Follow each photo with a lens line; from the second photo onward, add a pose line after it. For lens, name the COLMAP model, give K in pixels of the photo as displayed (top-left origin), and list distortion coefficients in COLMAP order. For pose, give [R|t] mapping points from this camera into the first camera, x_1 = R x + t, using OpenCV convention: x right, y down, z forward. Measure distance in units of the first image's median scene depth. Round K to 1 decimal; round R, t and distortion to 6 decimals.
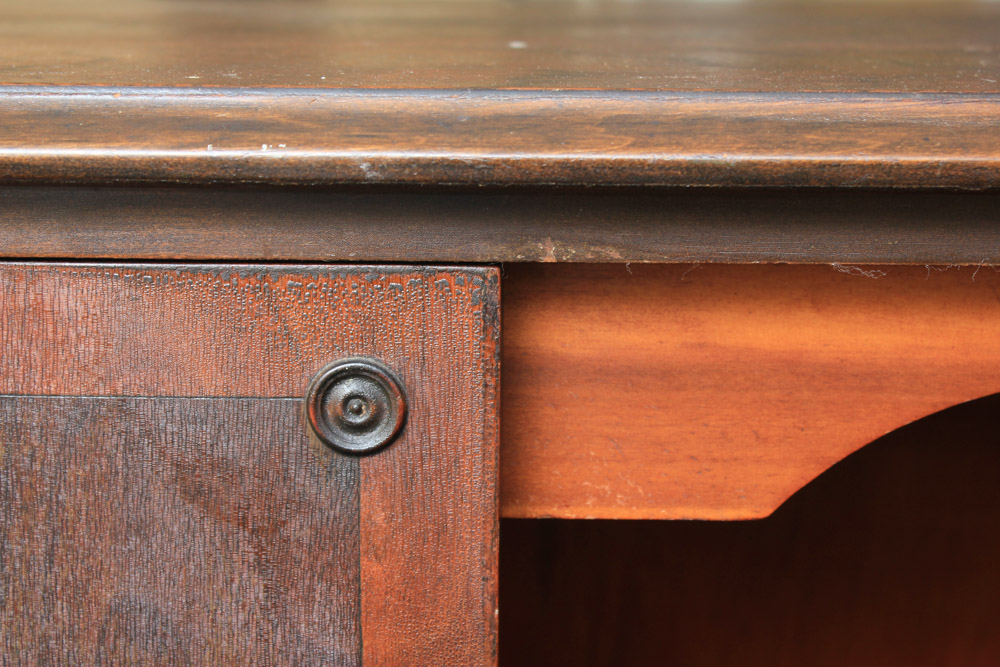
lens RADIAL K [[1937.4, 0, 497.8], [0, 1937.4, 339.9], [0, 0, 1]] dist [0.019890, 0.000000]
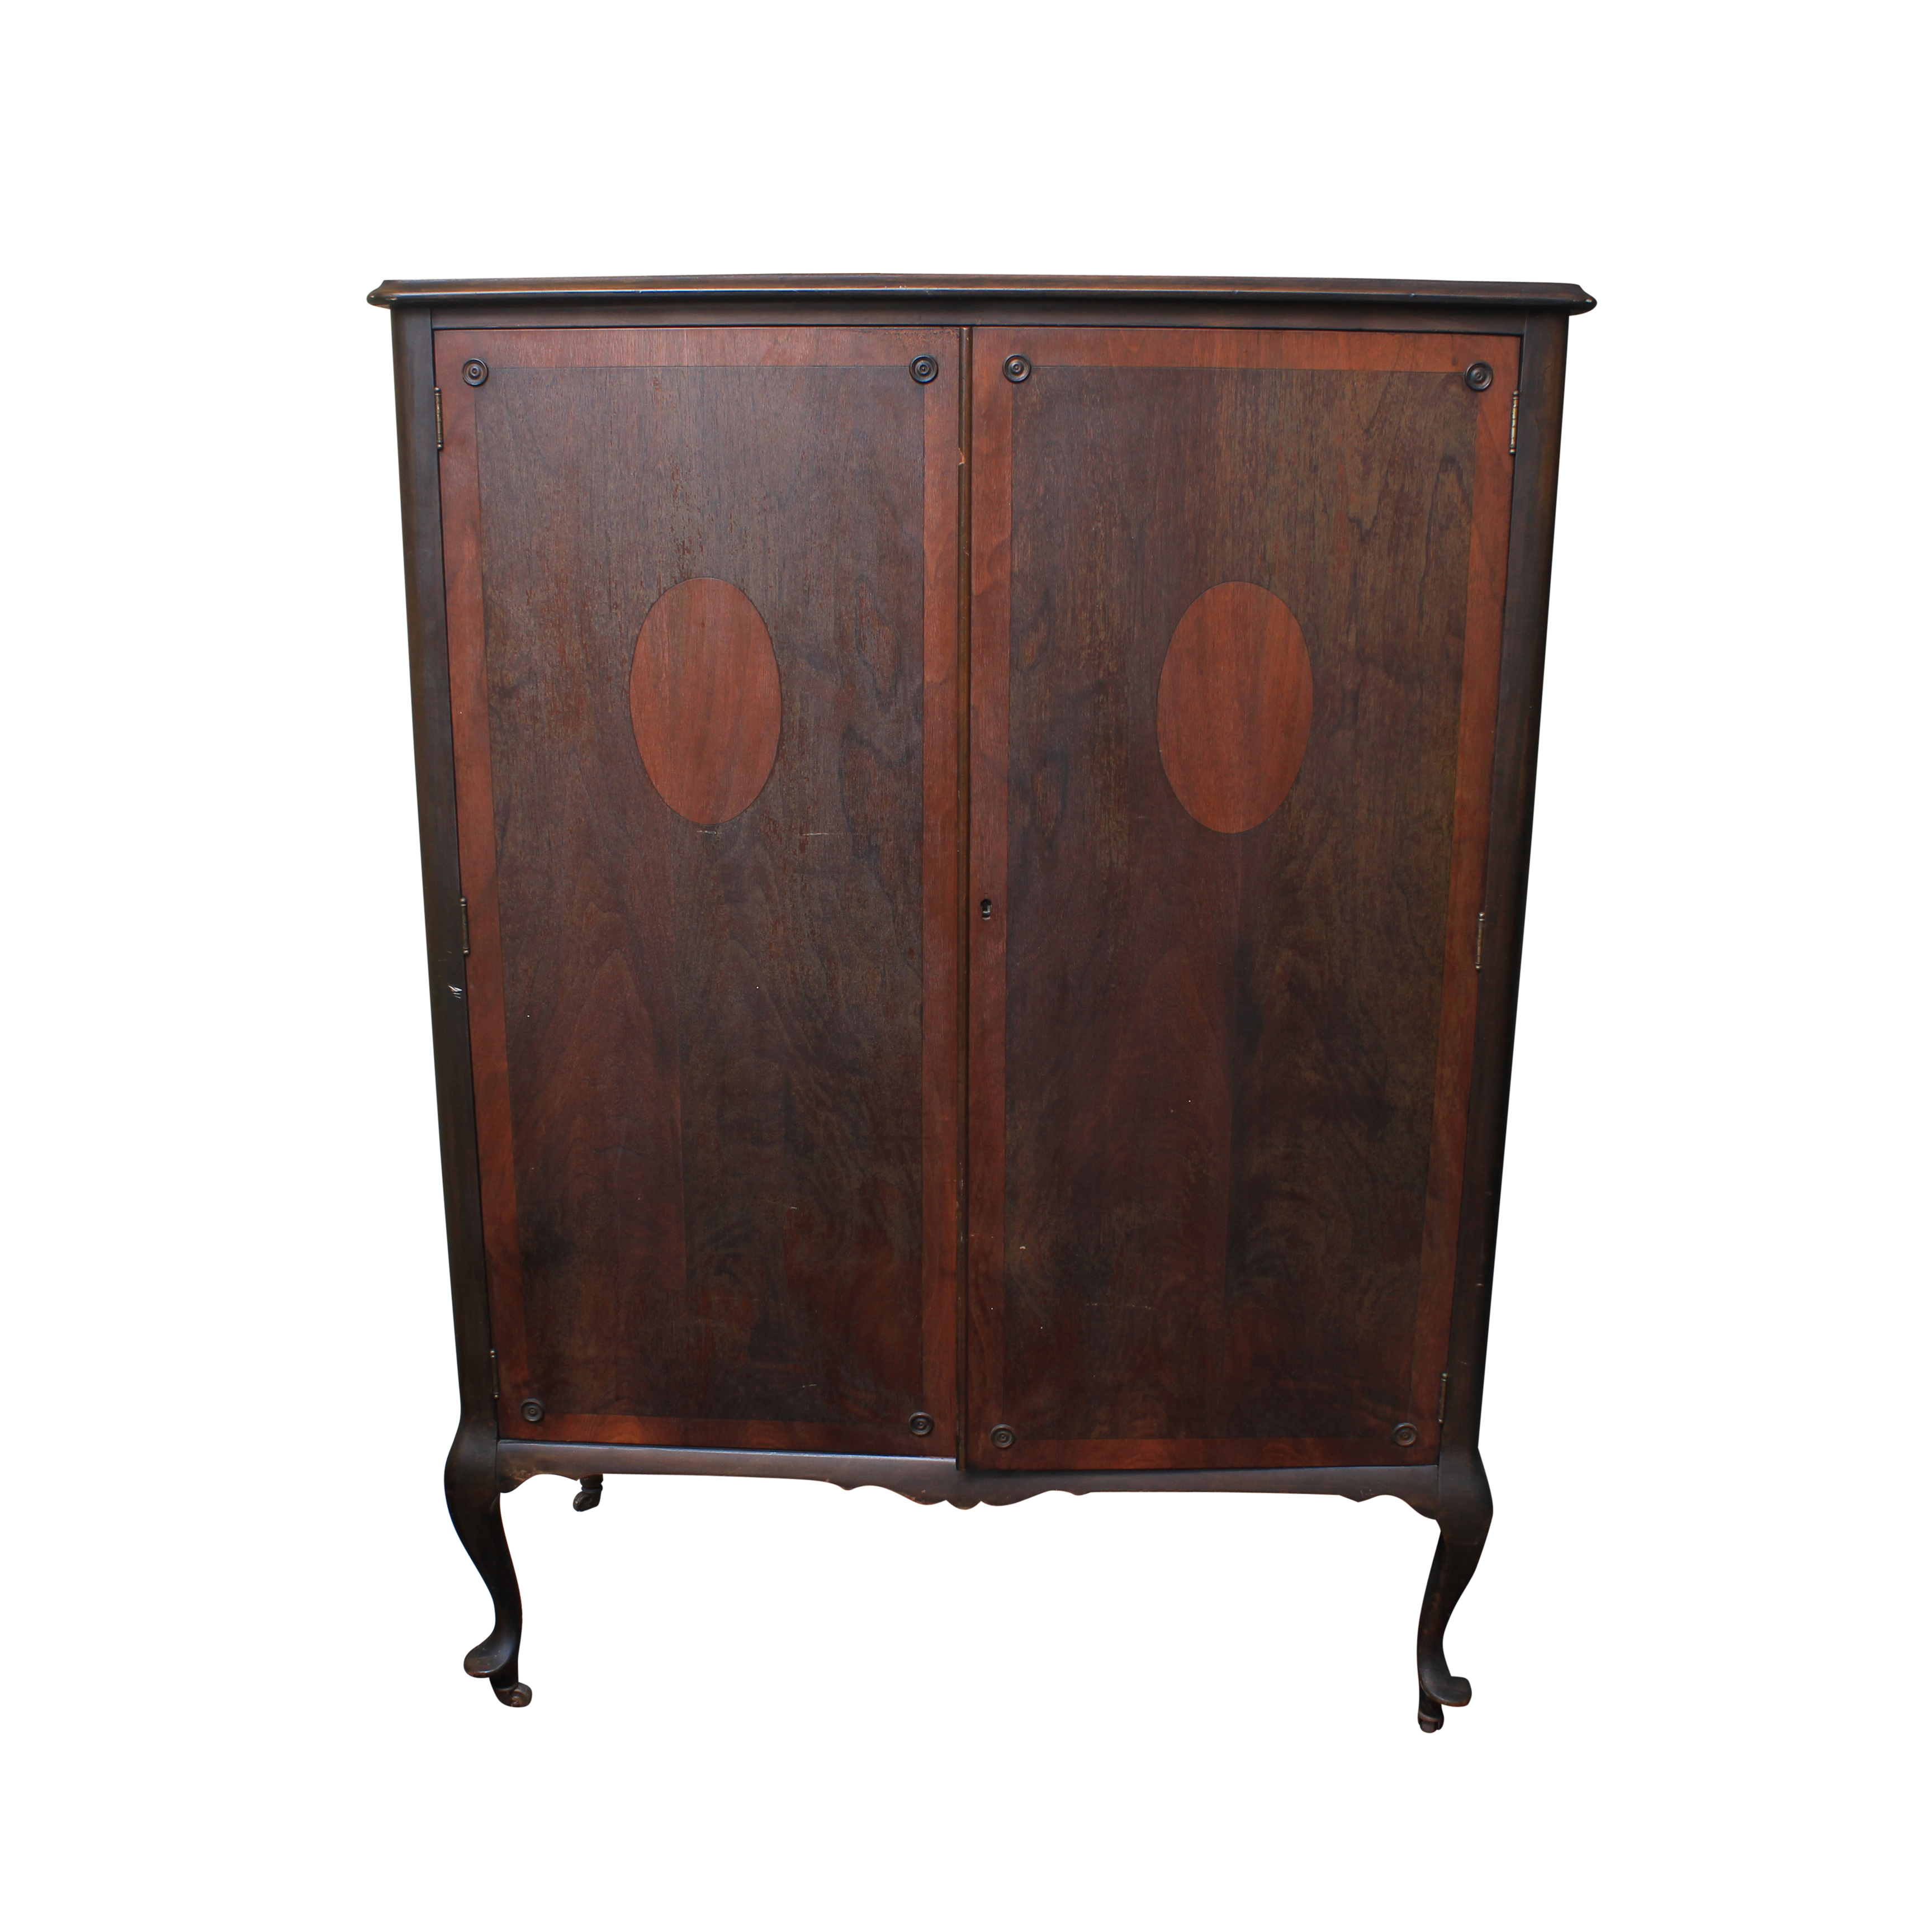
lens RADIAL K [[2077.5, 0, 959.1], [0, 2077.5, 970.1], [0, 0, 1]] dist [-0.128178, 0.000000]
pose [[0.999352, 0.007036, -0.035312, 0.130694], [-0.004833, 0.998059, 0.062093, 0.896758], [0.035680, -0.061882, 0.997446, -2.788273]]
